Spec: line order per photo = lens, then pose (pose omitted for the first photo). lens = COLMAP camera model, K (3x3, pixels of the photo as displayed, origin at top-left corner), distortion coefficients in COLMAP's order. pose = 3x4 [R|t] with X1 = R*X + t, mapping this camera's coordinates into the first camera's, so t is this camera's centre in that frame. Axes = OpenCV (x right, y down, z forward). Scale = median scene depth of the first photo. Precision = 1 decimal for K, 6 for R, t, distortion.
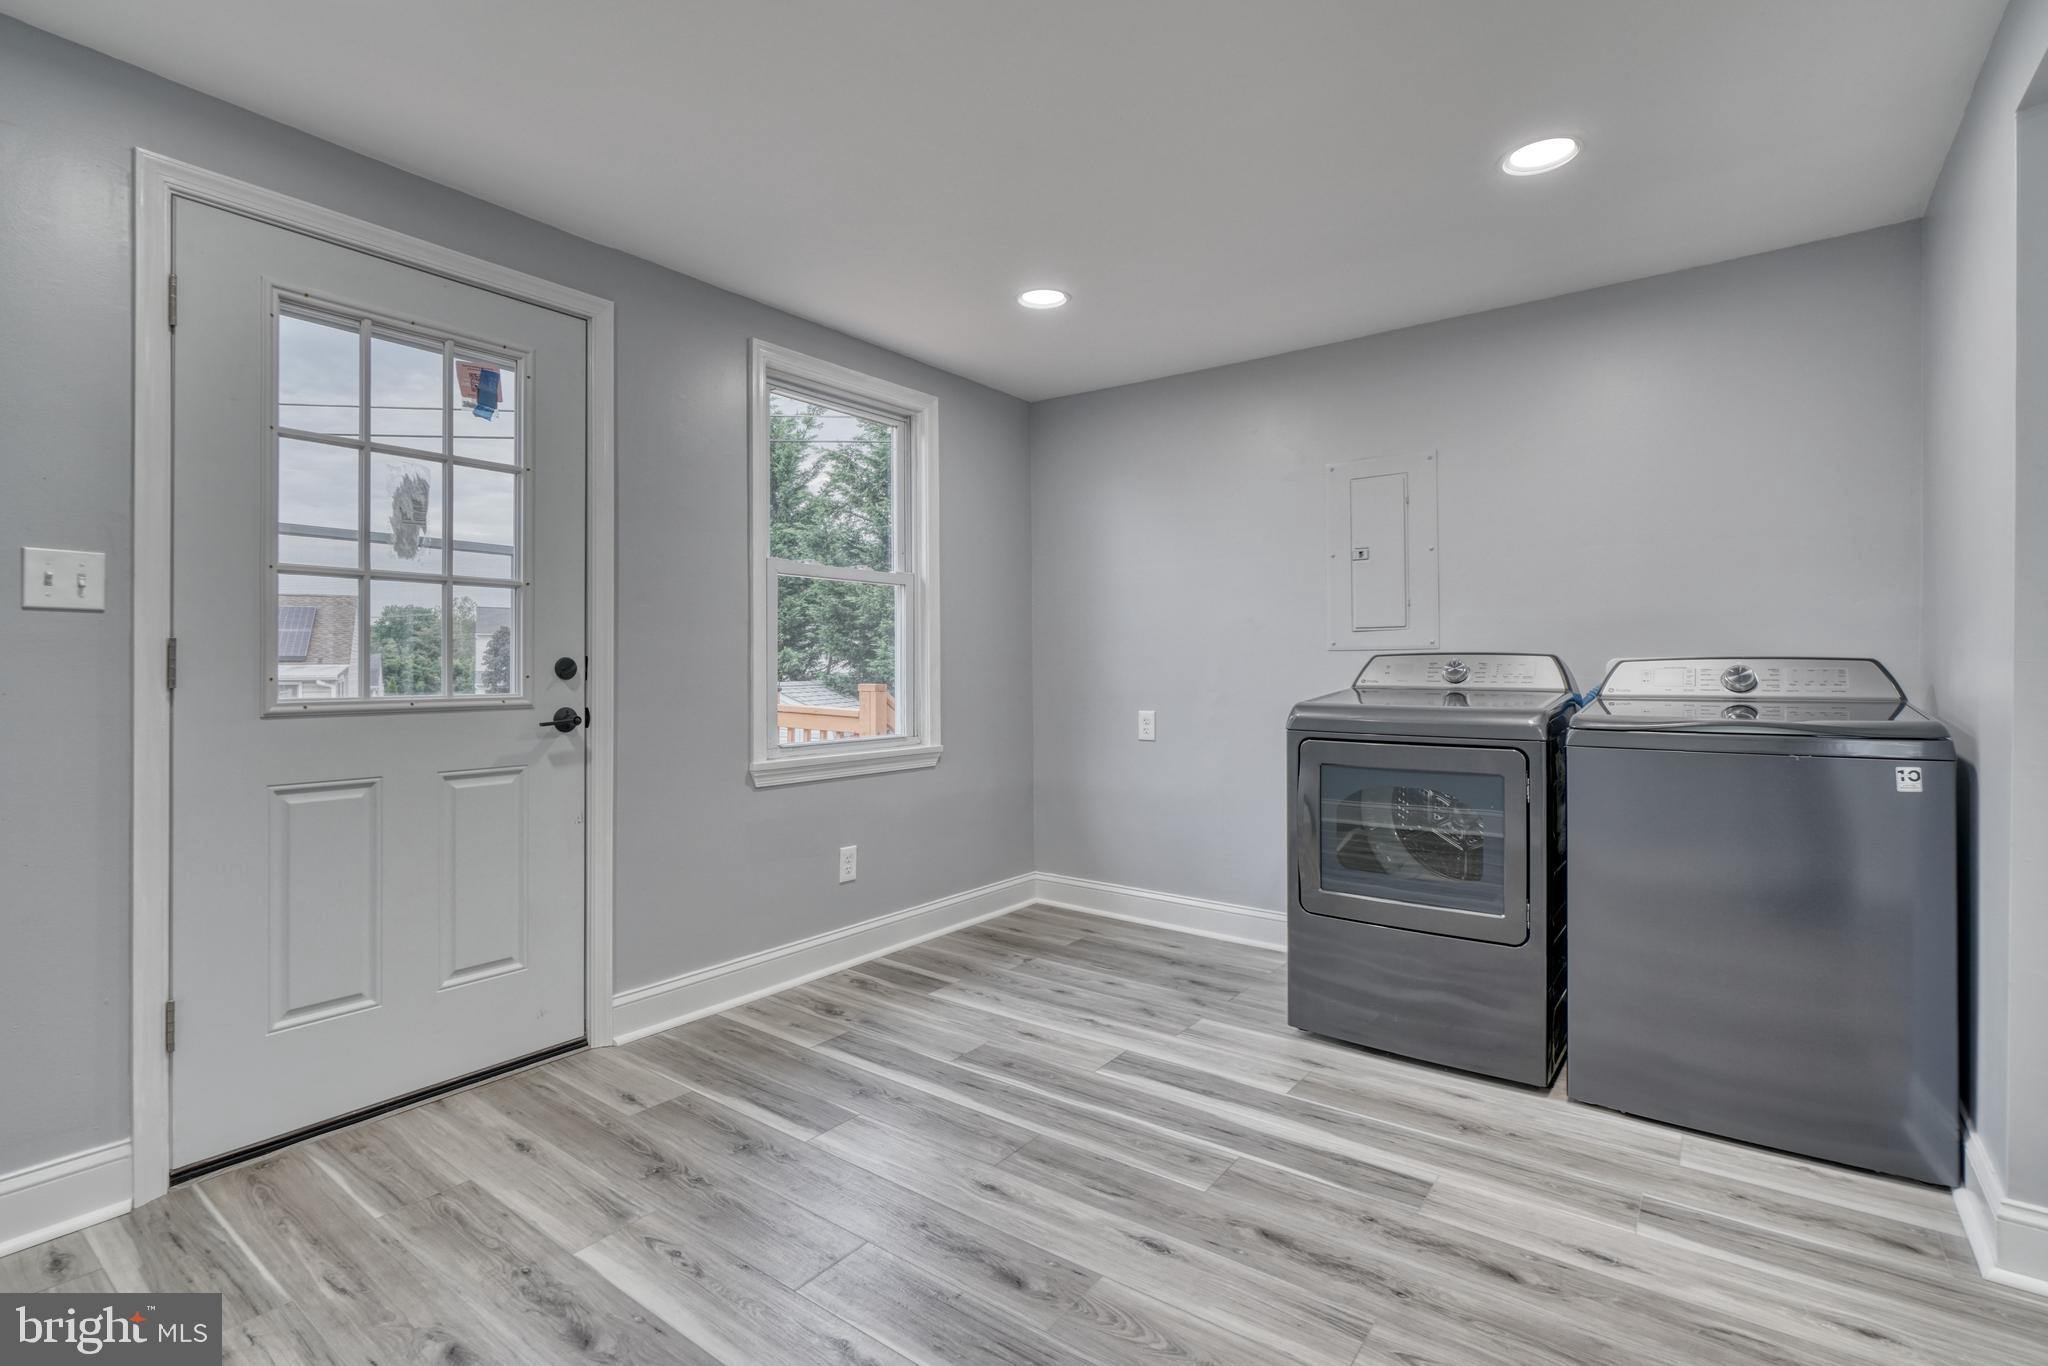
lens RADIAL K [[969.1, 0, 1004.6], [0, 969.1, 661.9], [0, 0, 1]] dist [-0.006128, 0.000422]
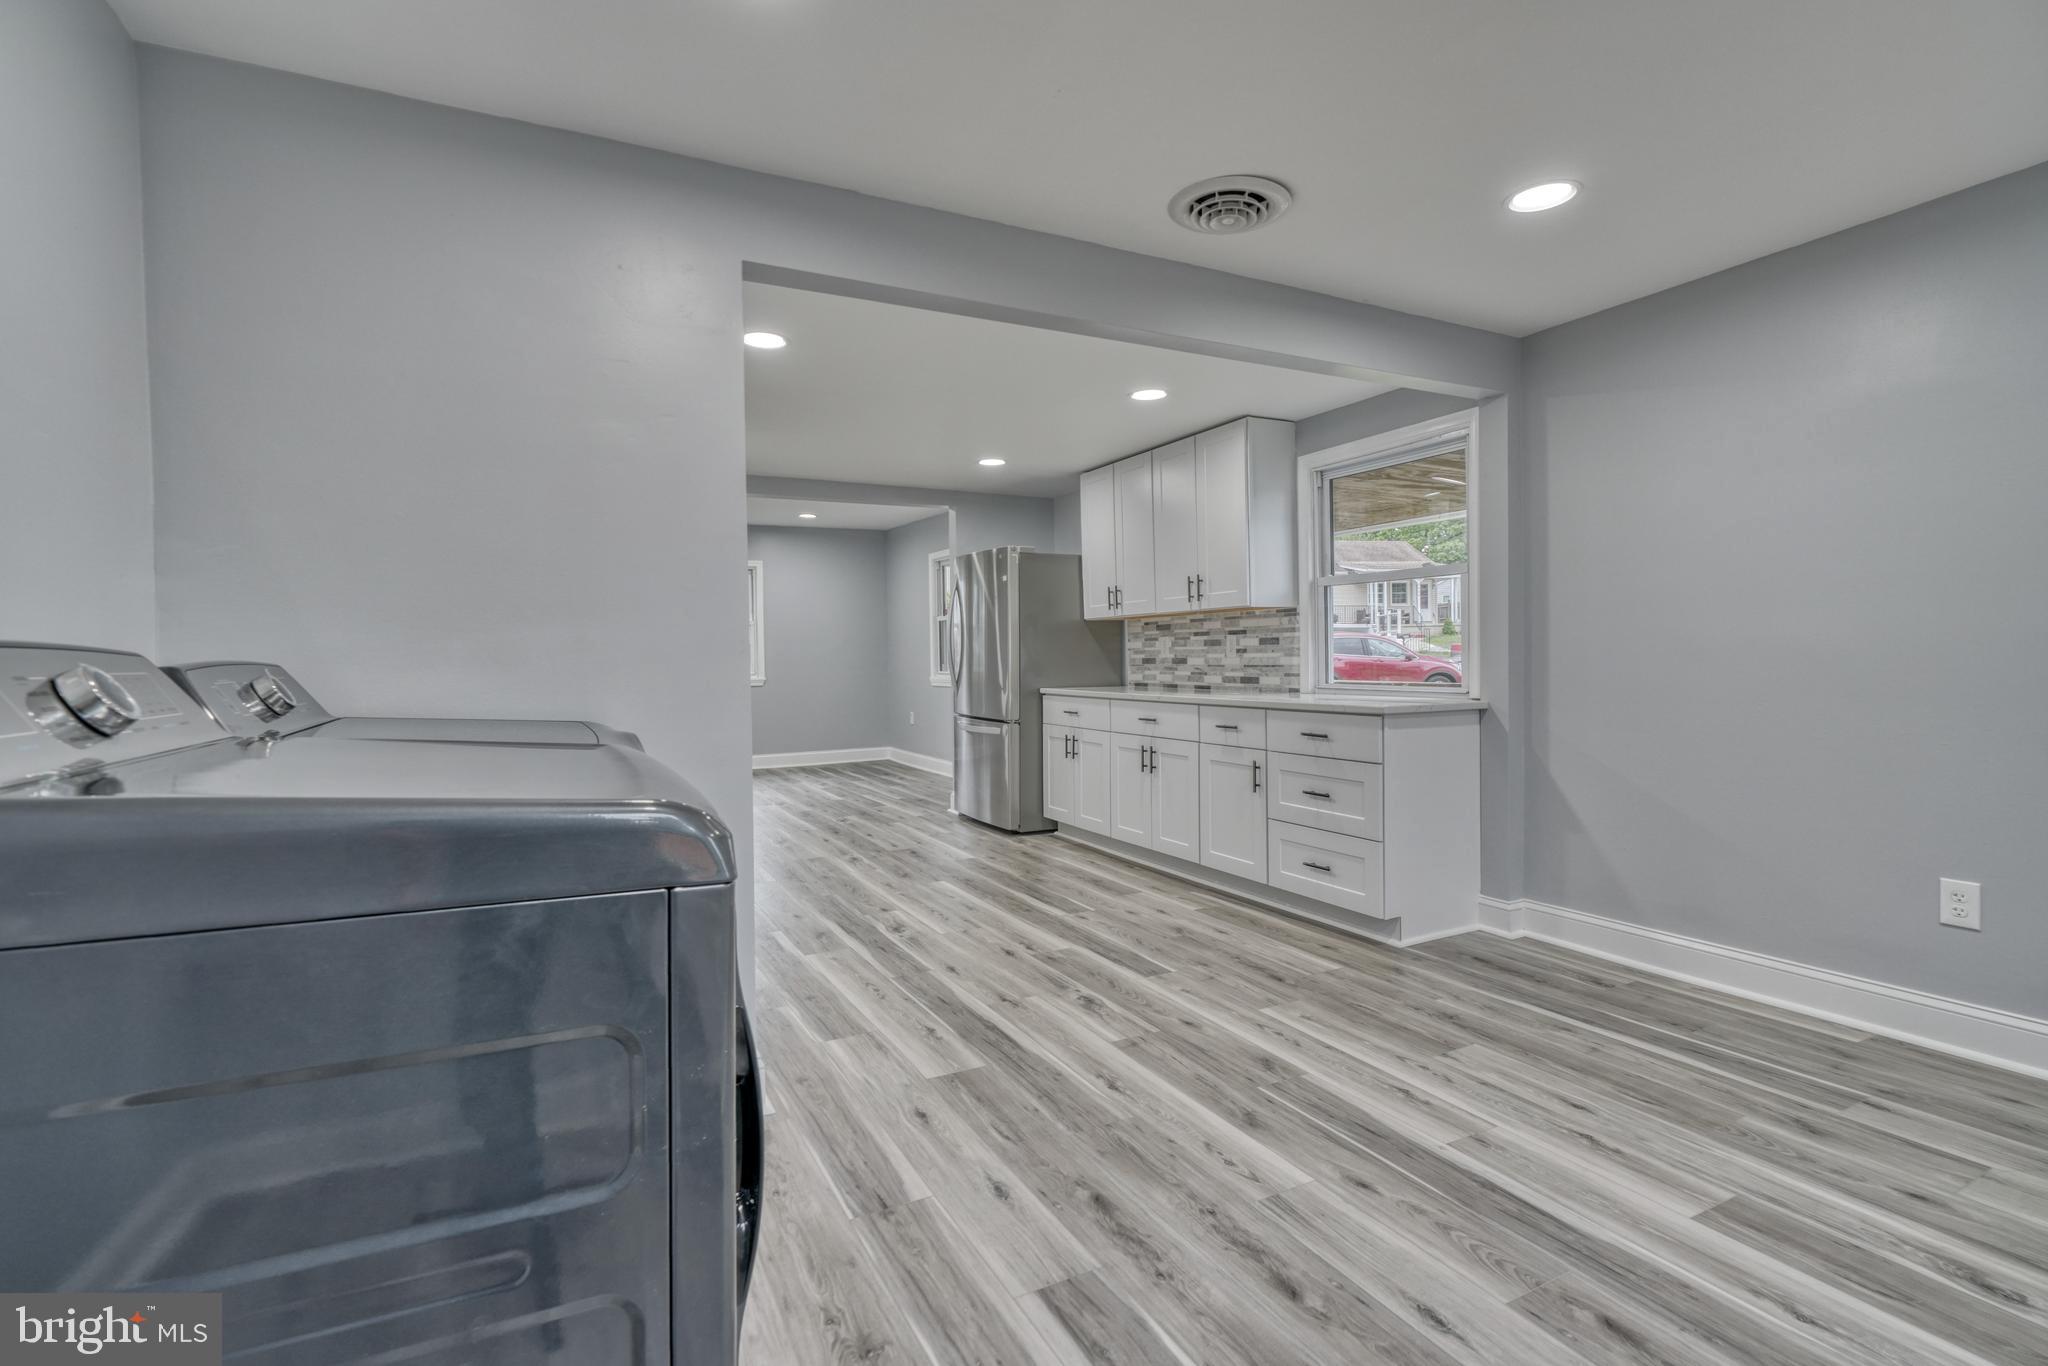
lens RADIAL K [[936.8, 0, 1010.4], [0, 936.8, 659.7], [0, 0, 1]] dist [-0.007915, 0.000632]
pose [[-0.898404, 0.009489, 0.439067, 0.103250], [0.011337, 0.999934, 0.001587, 0.002072], [-0.439023, 0.006404, -0.898453, 1.604292]]
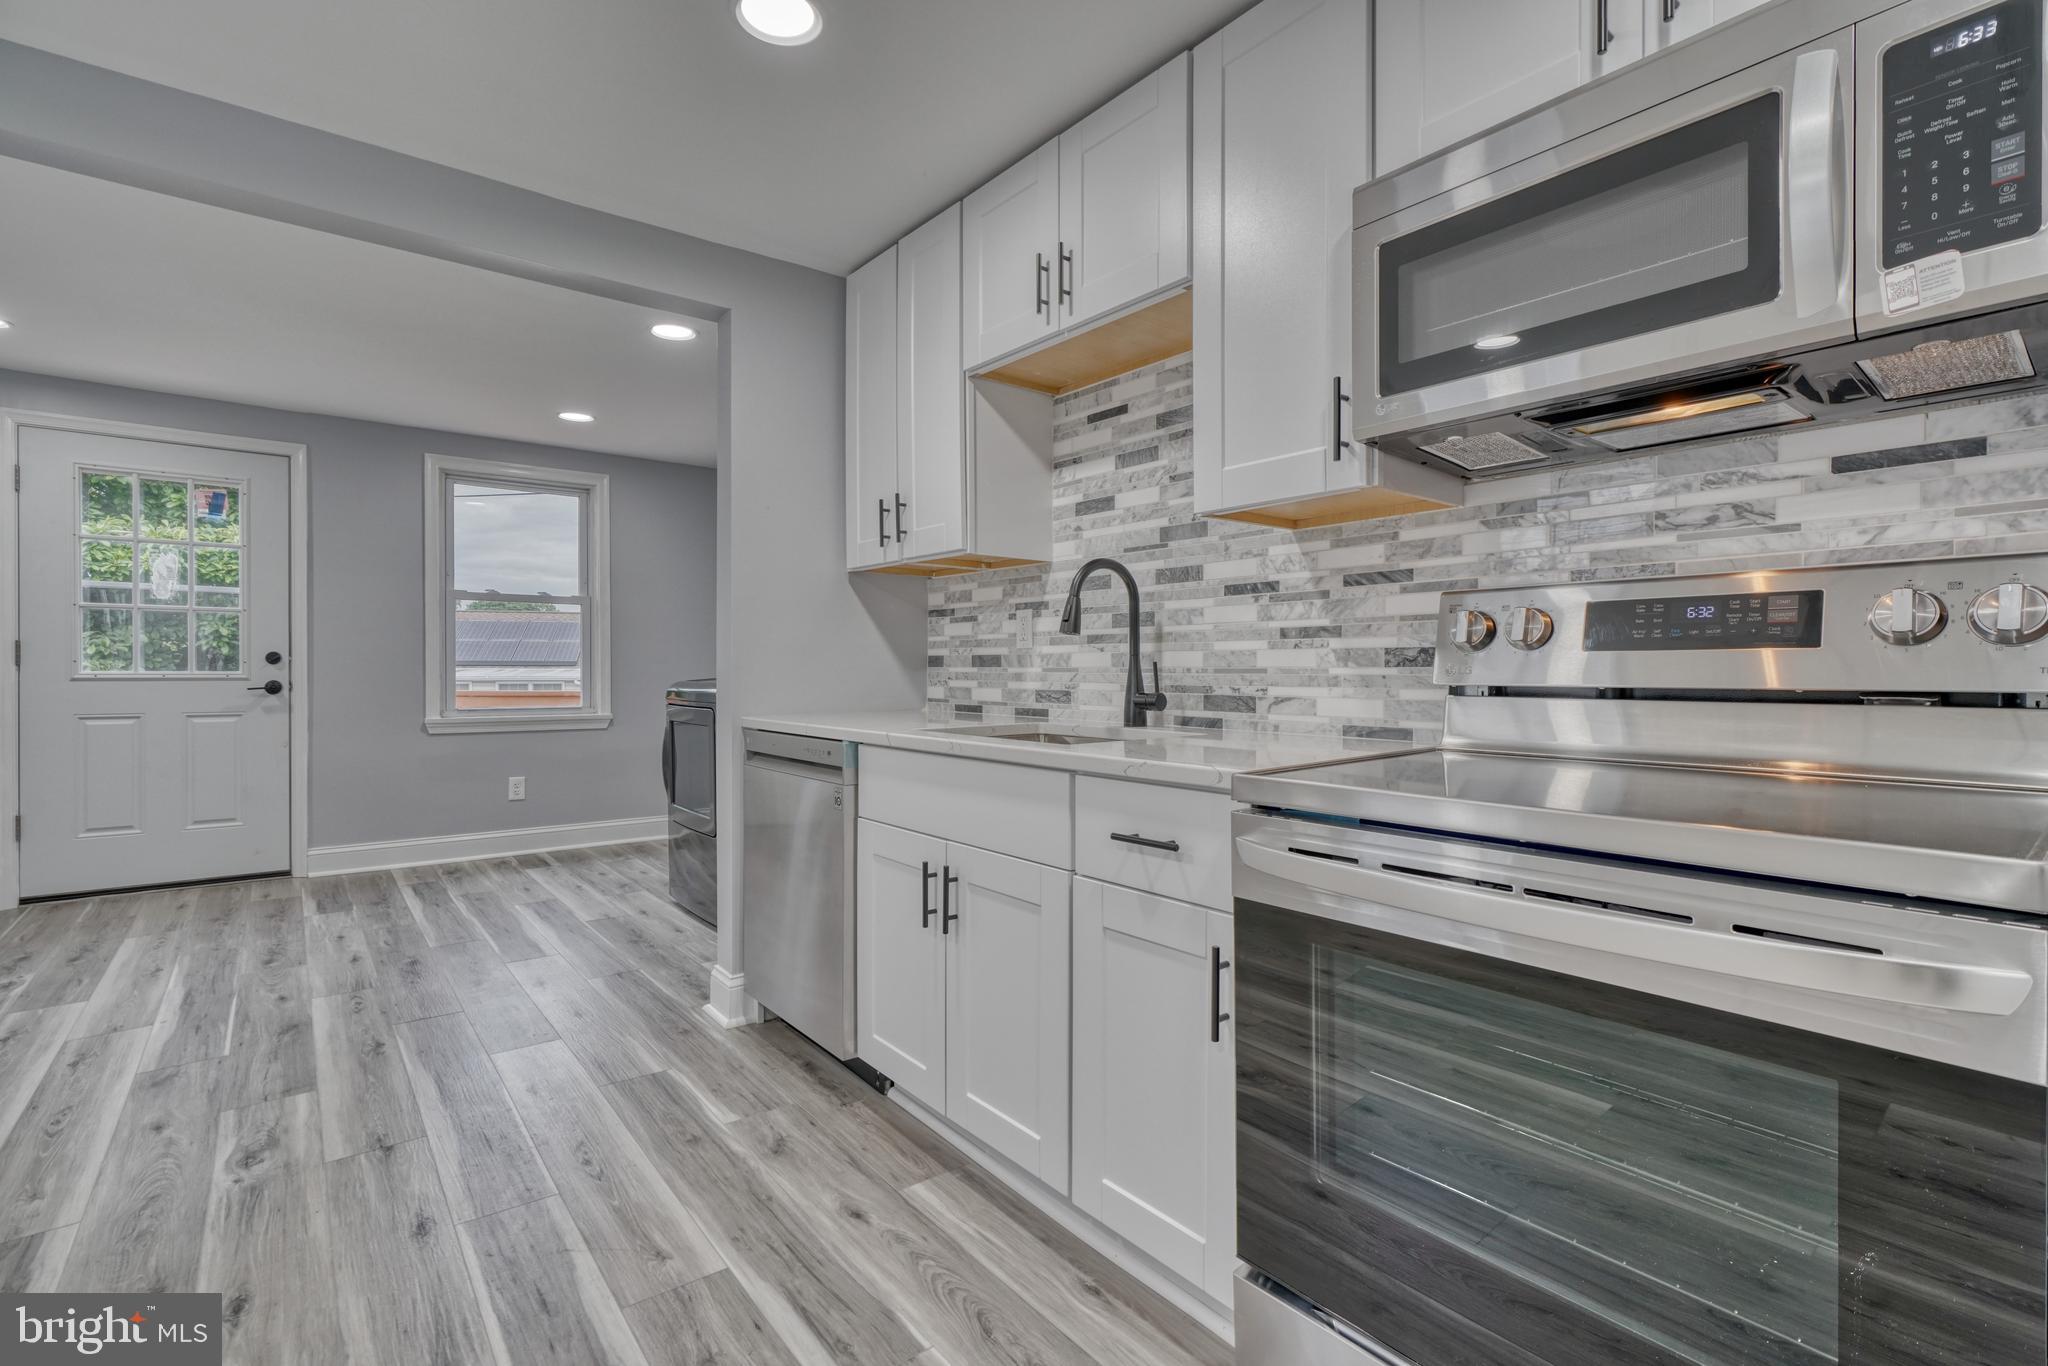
lens RADIAL K [[932.2, 0, 1015.8], [0, 932.2, 676.9], [0, 0, 1]] dist [-0.012265, 0.006808]
pose [[0.967580, 0.003889, -0.252533, 1.548323], [-0.001918, 0.999966, 0.008054, 0.030050], [0.252556, -0.007309, 0.967555, -0.350265]]
